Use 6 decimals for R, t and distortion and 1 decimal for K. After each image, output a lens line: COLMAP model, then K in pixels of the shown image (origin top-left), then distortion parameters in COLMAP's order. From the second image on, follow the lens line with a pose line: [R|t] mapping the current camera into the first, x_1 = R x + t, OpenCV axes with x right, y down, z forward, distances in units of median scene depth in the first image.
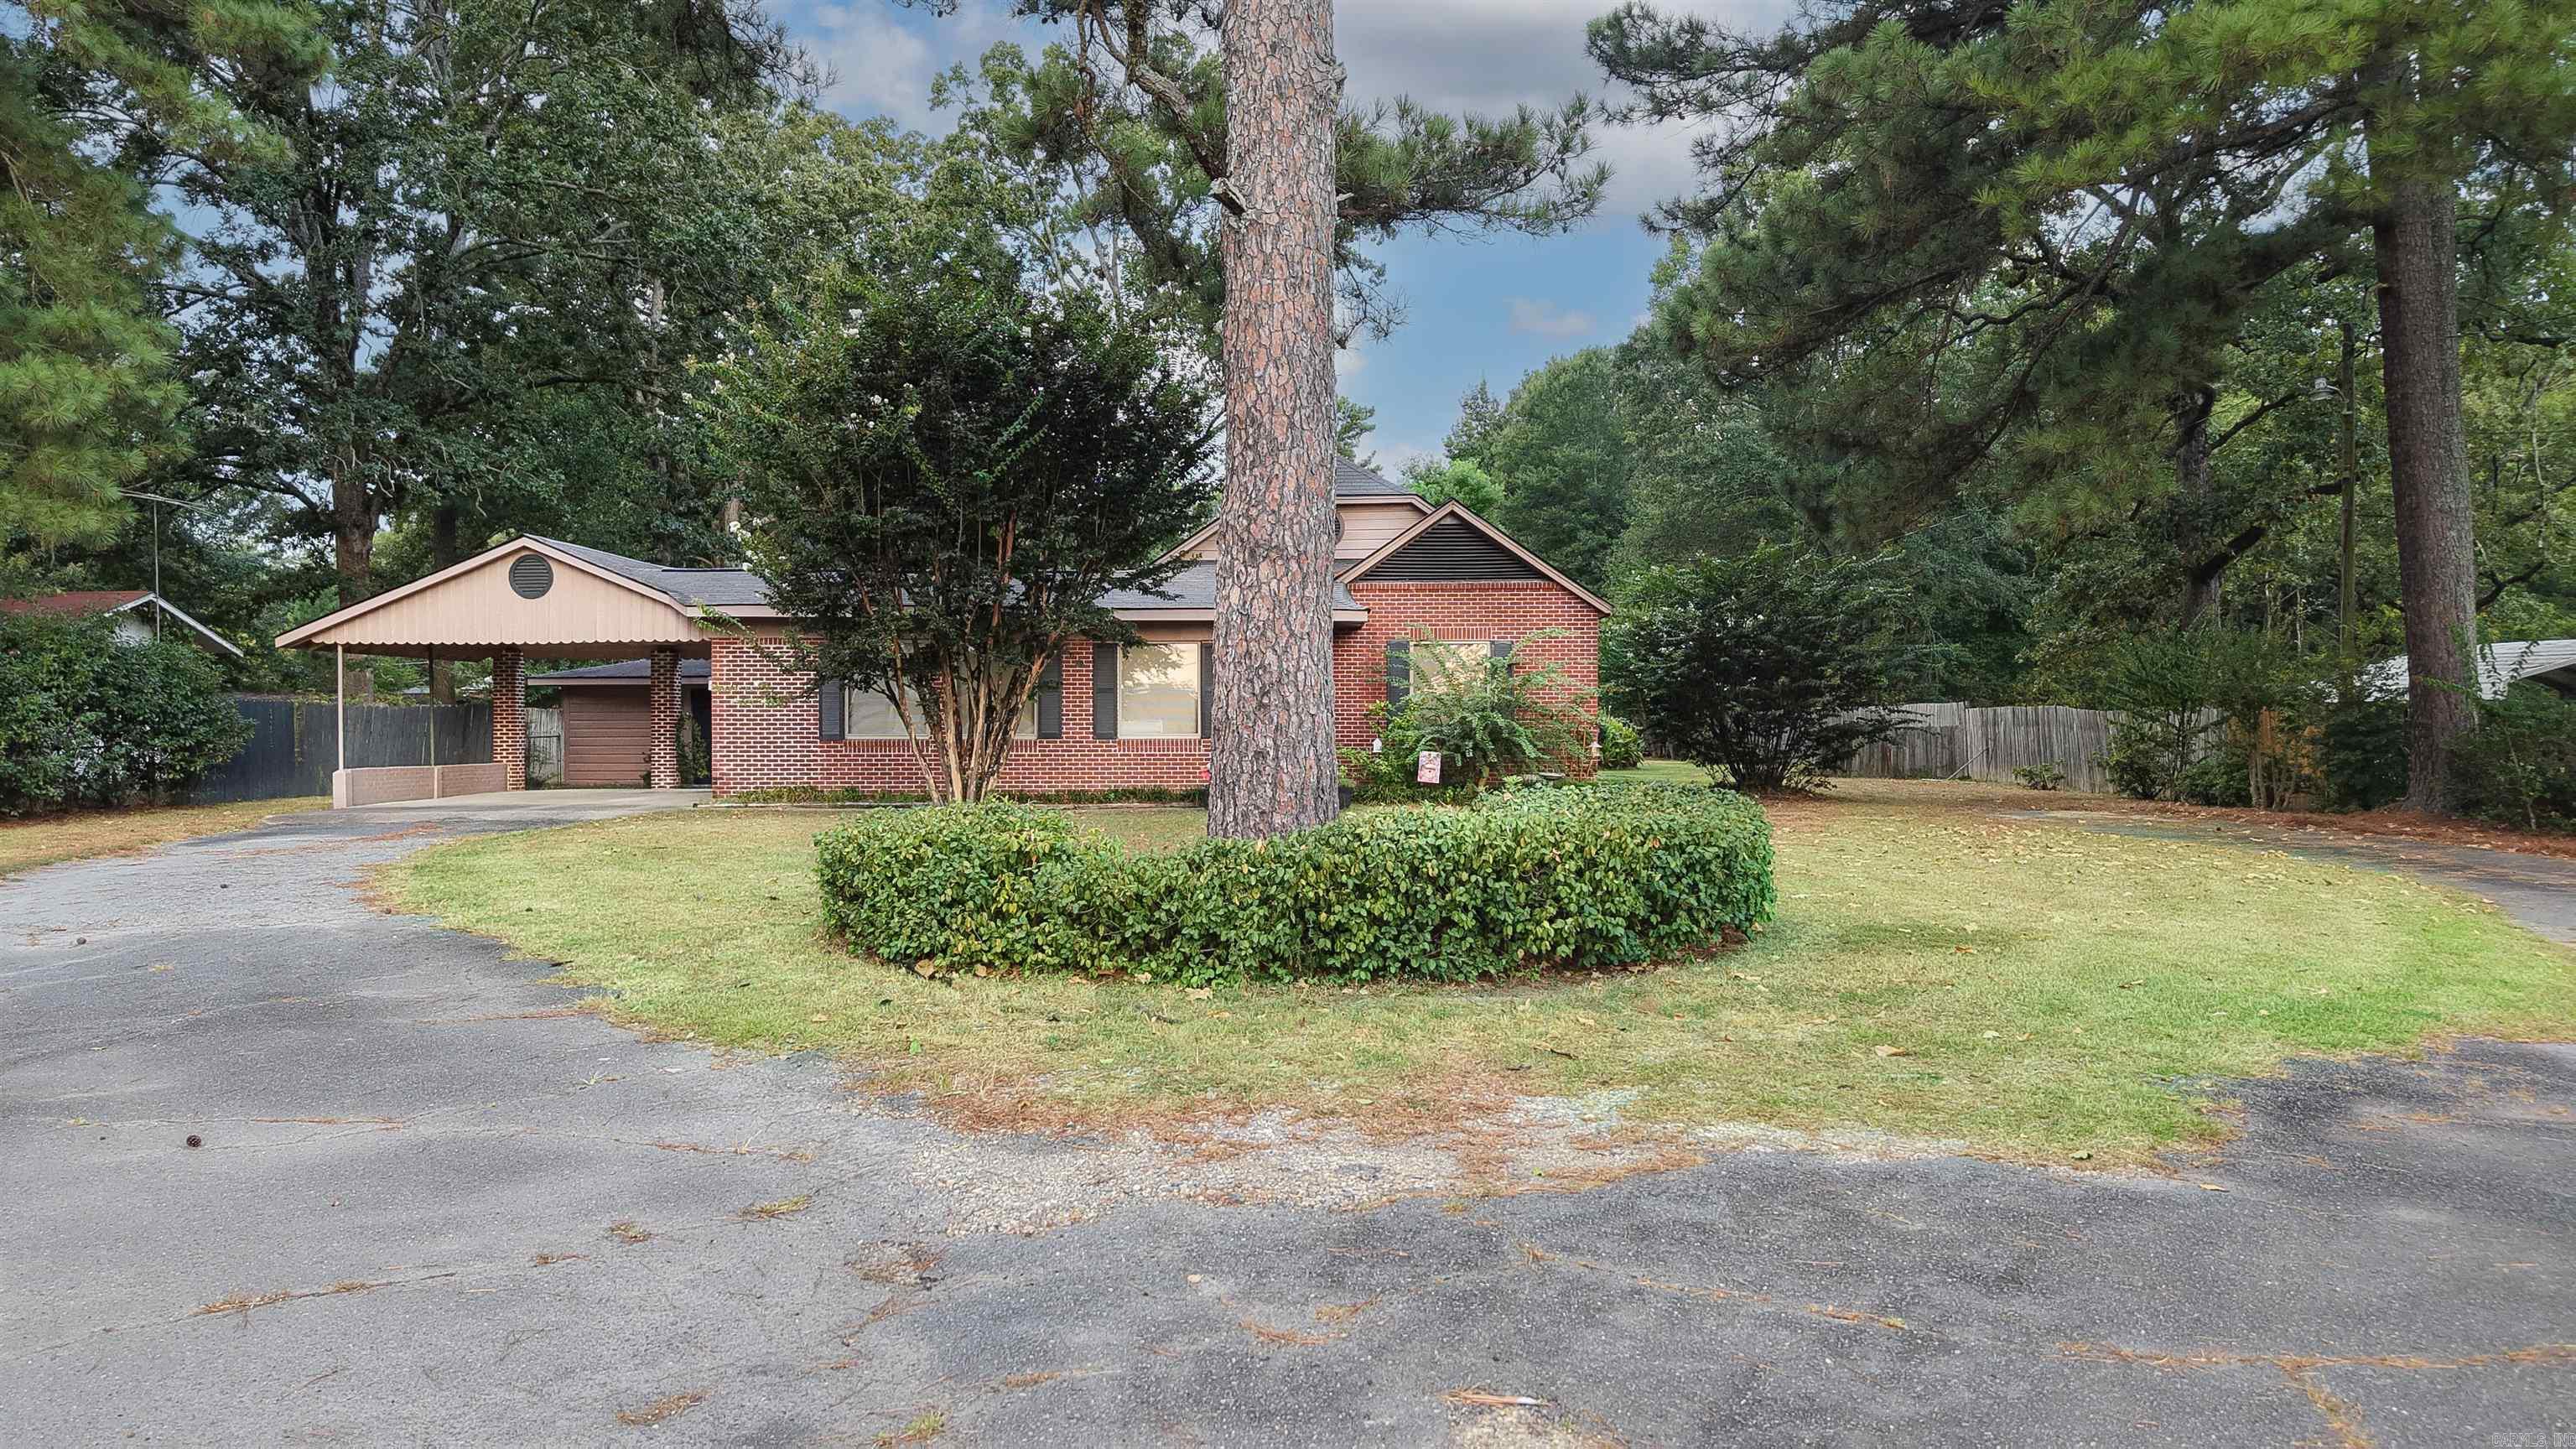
lens RADIAL K [[1738.7, 0, 1288.0], [0, 1738.7, 724.5], [0, 0, 1]] dist [0.037512, -0.053270]
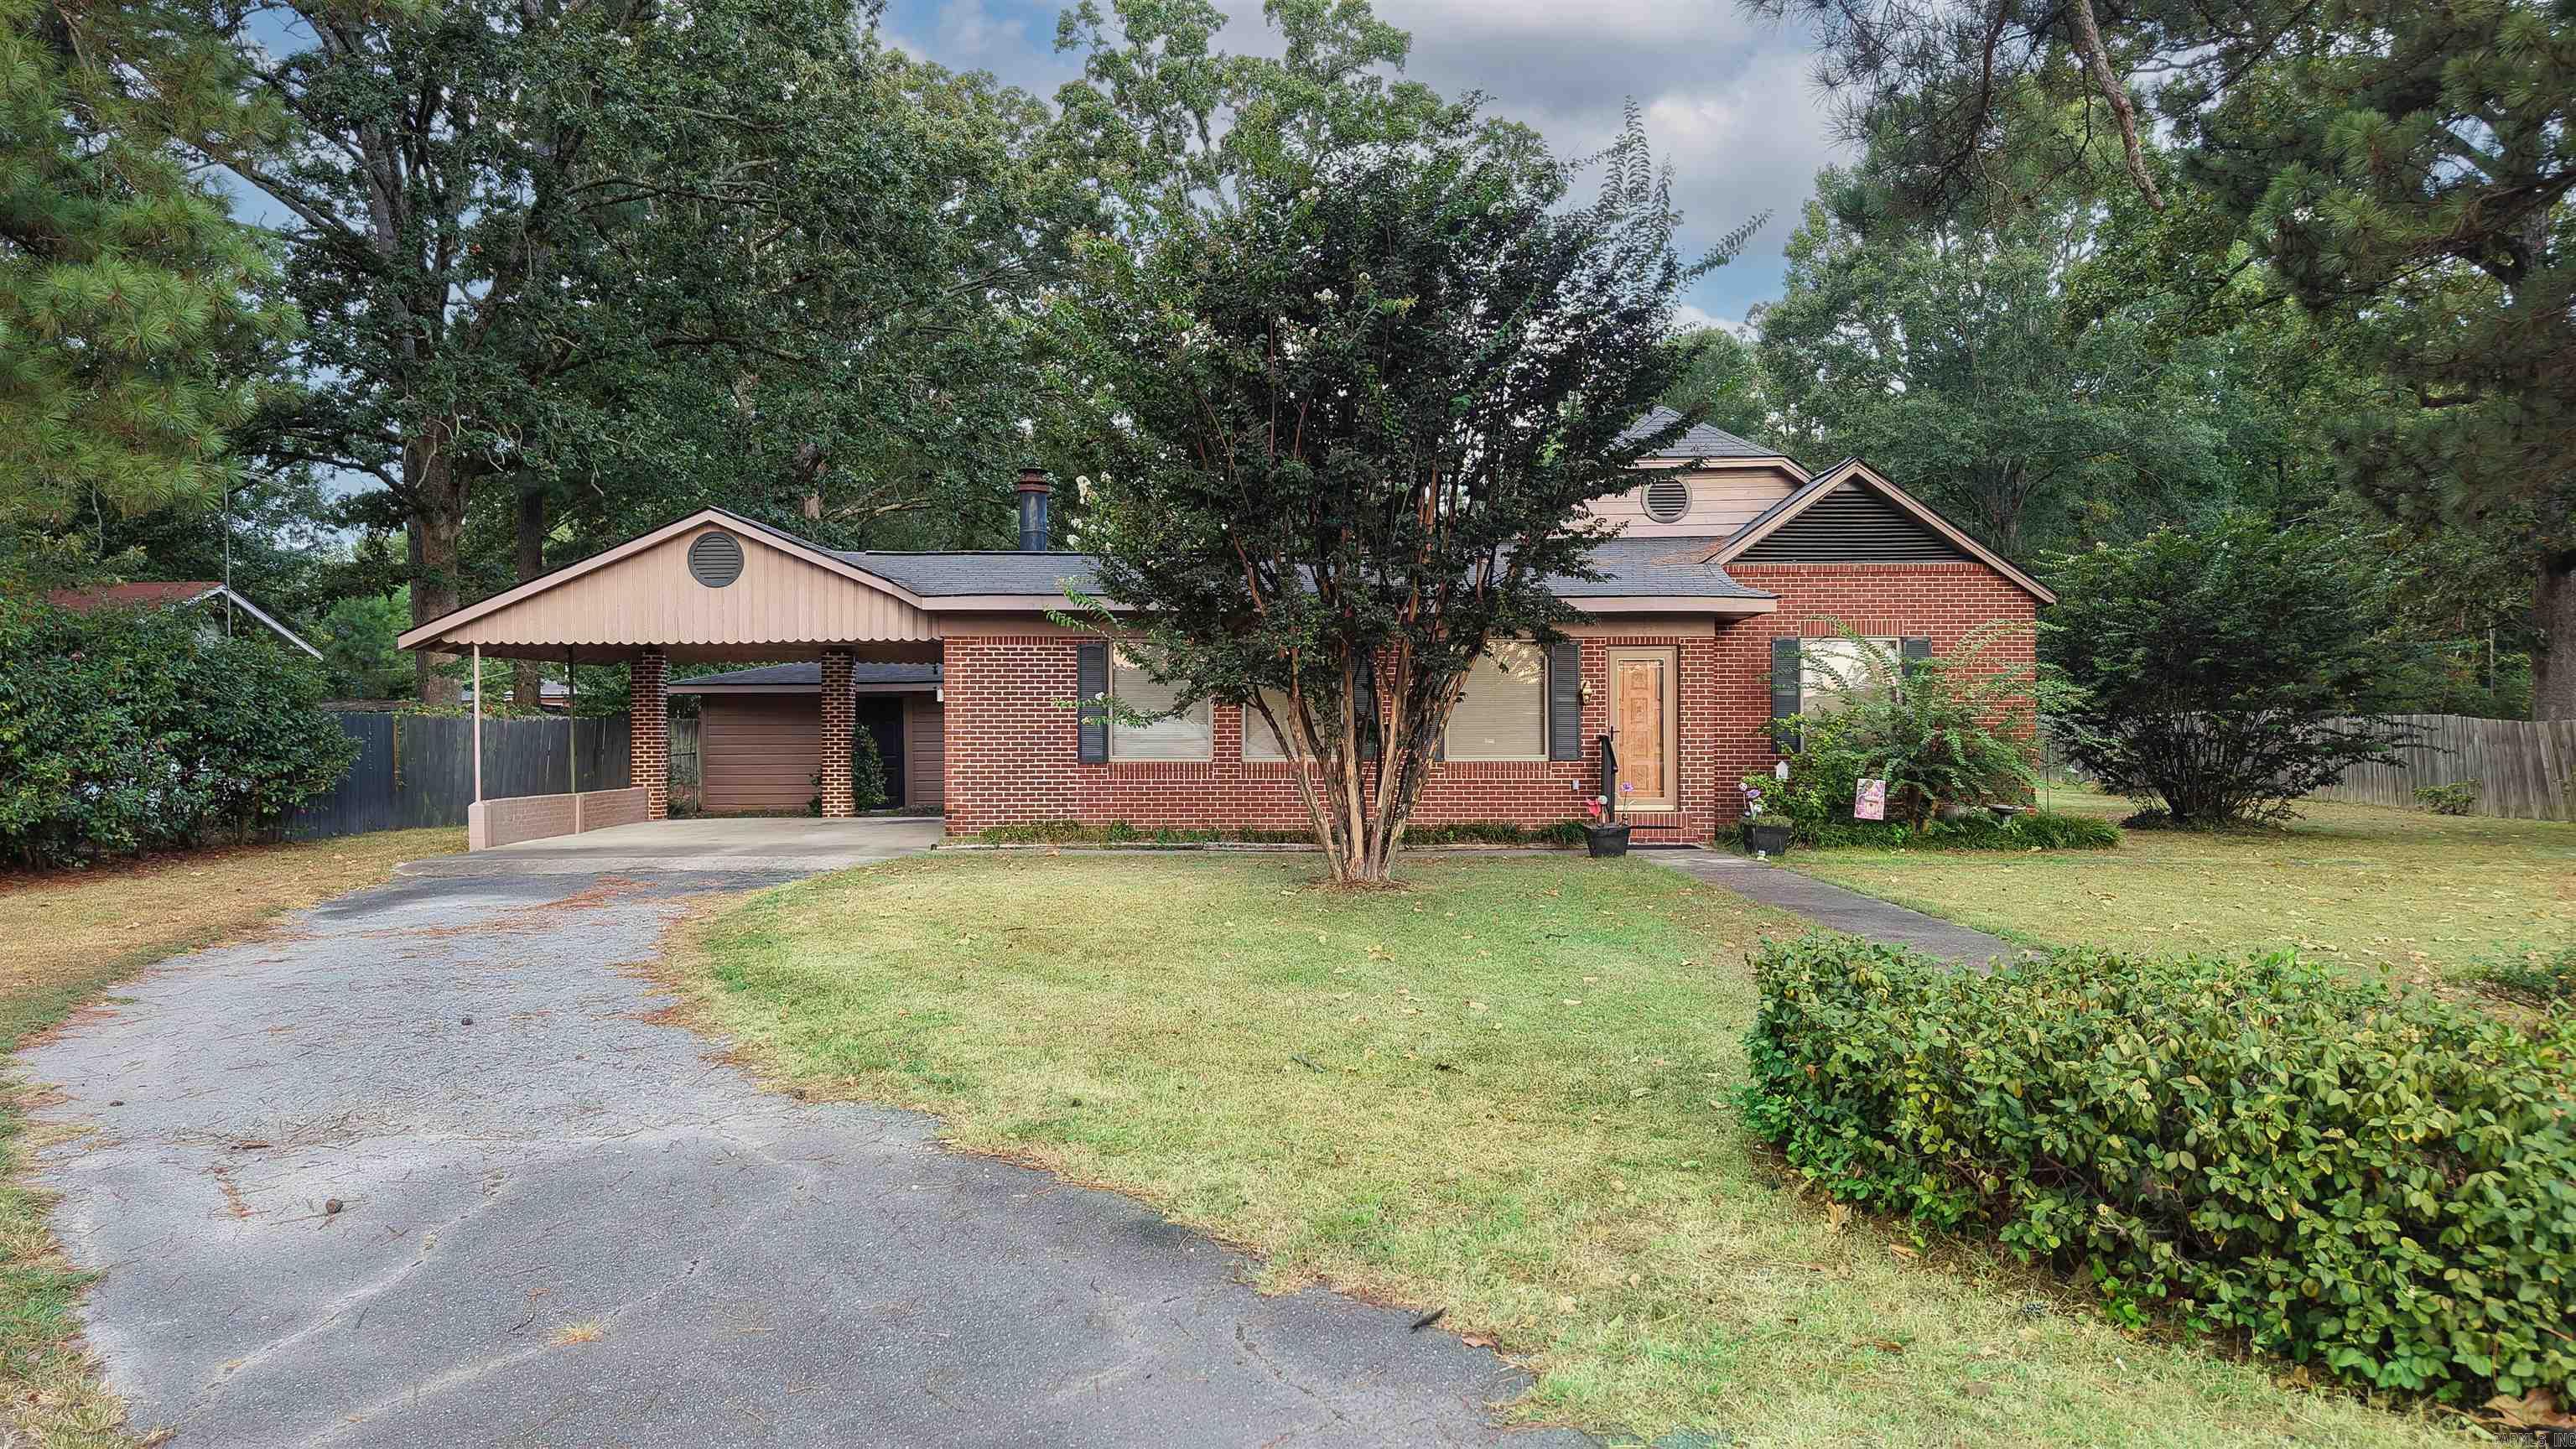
lens RADIAL K [[1738.7, 0, 1288.0], [0, 1738.7, 724.5], [0, 0, 1]] dist [0.037512, -0.053270]
pose [[0.999999, -0.001331, -0.000443, -0.171192], [0.001331, 0.999999, -0.000843, -0.008182], [0.000444, 0.000843, 1.000000, 0.201050]]
